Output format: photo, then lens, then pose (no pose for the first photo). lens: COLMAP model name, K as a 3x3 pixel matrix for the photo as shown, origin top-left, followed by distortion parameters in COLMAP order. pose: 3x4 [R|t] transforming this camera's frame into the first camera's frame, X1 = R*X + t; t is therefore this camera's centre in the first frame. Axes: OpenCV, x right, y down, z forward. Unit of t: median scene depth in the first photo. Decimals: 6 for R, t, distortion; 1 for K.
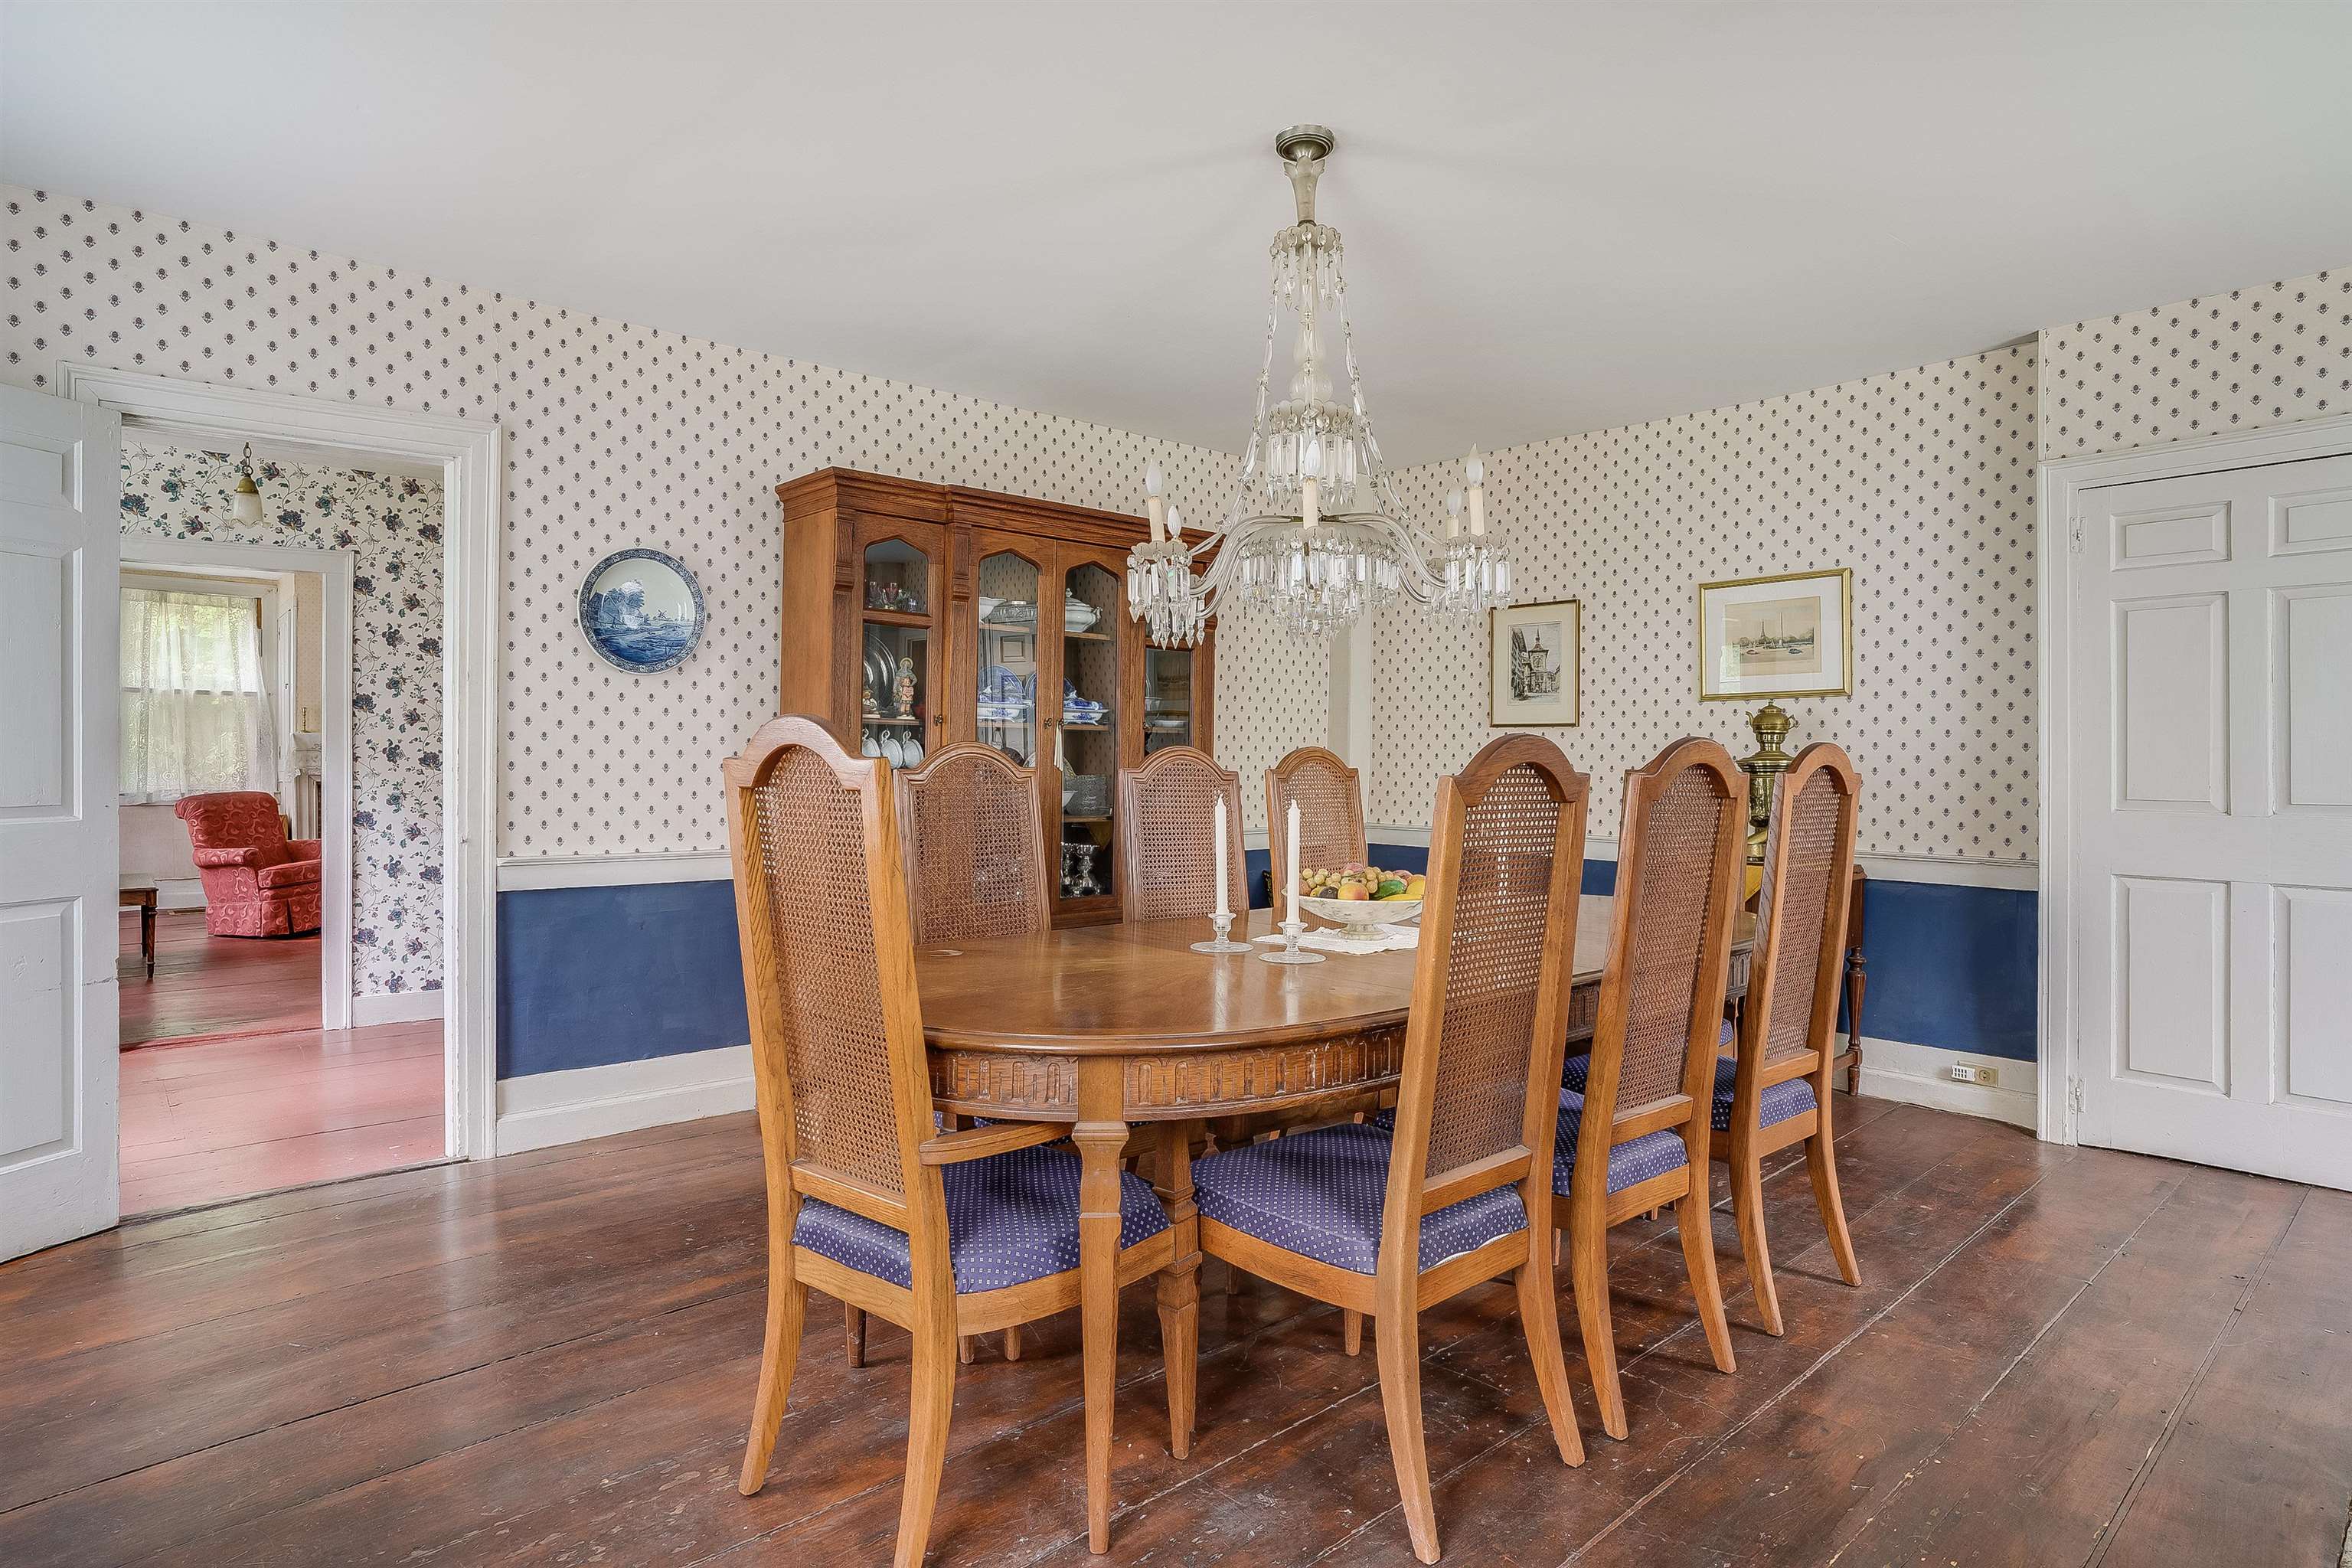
lens RADIAL K [[1287.7, 0, 1176.0], [0, 1287.7, 784.0], [0, 0, 1]] dist [0.000109, 0.023796]
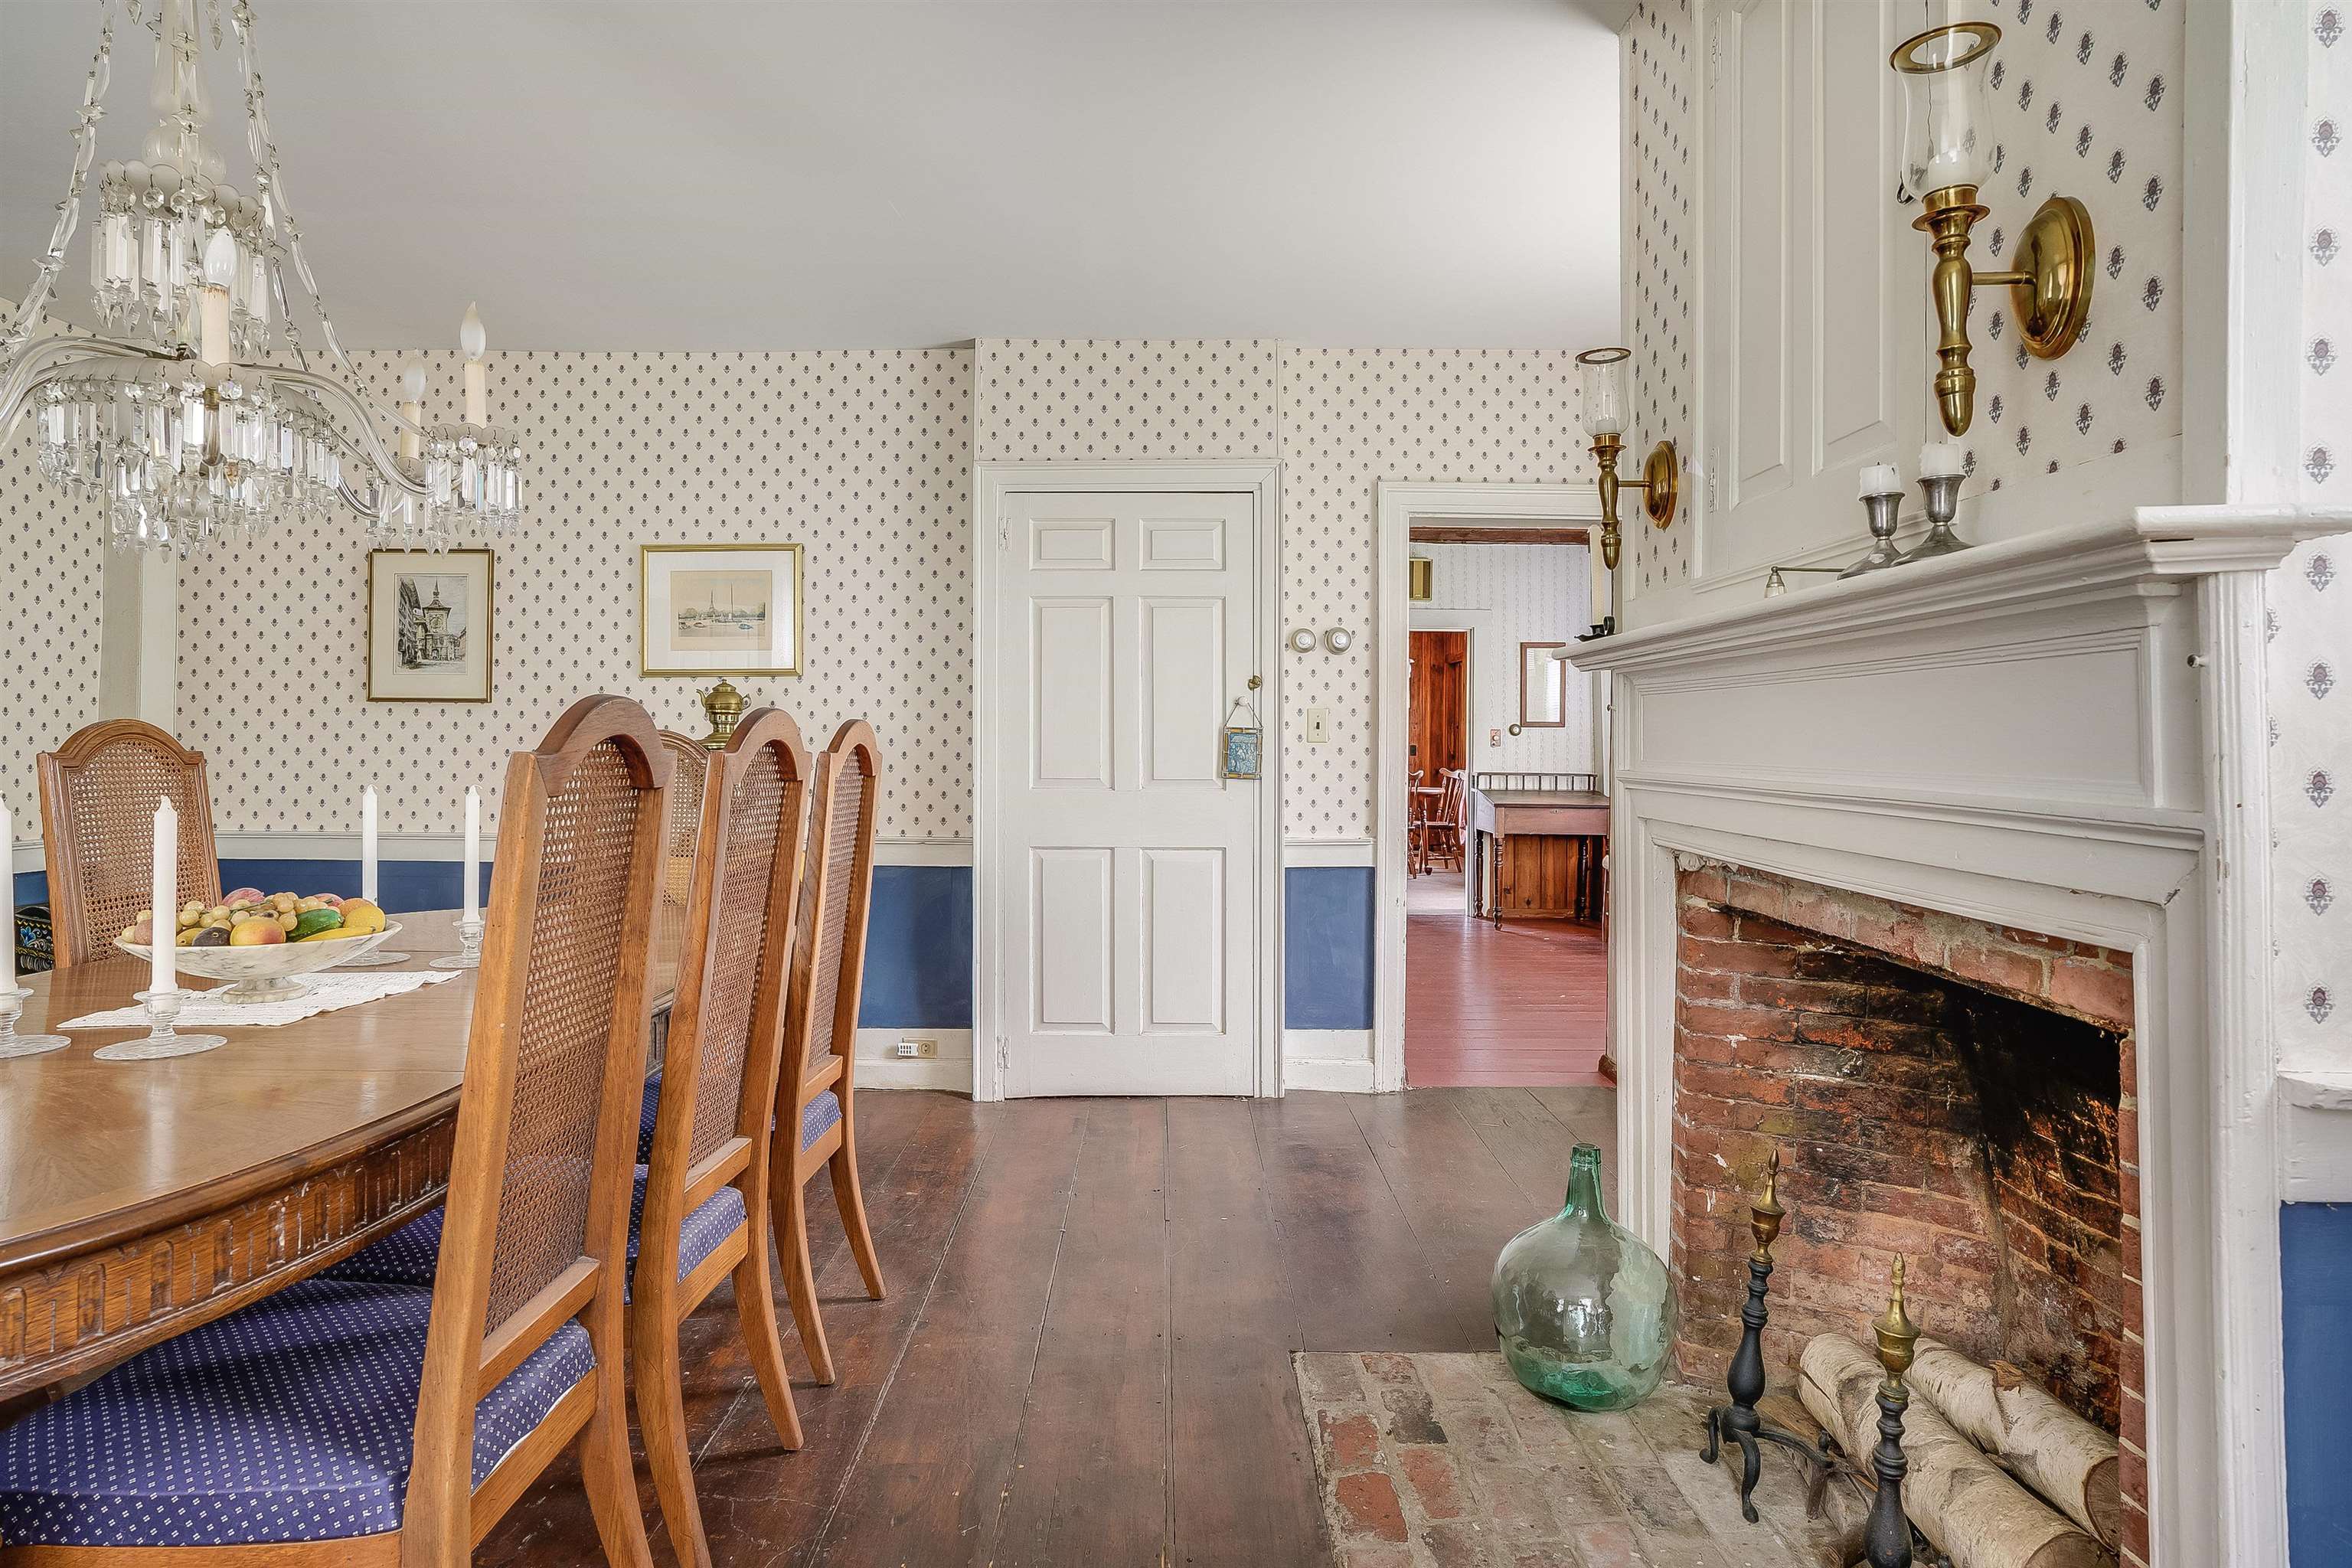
lens RADIAL K [[1362.1, 0, 1176.4], [0, 1362.1, 747.9], [0, 0, 1]] dist [-0.040860, 0.037669]
pose [[0.678919, 0.000084, 0.734213, -0.037058], [0.013976, 0.999817, -0.013038, 0.002775], [-0.734080, 0.019114, 0.678794, 0.122021]]
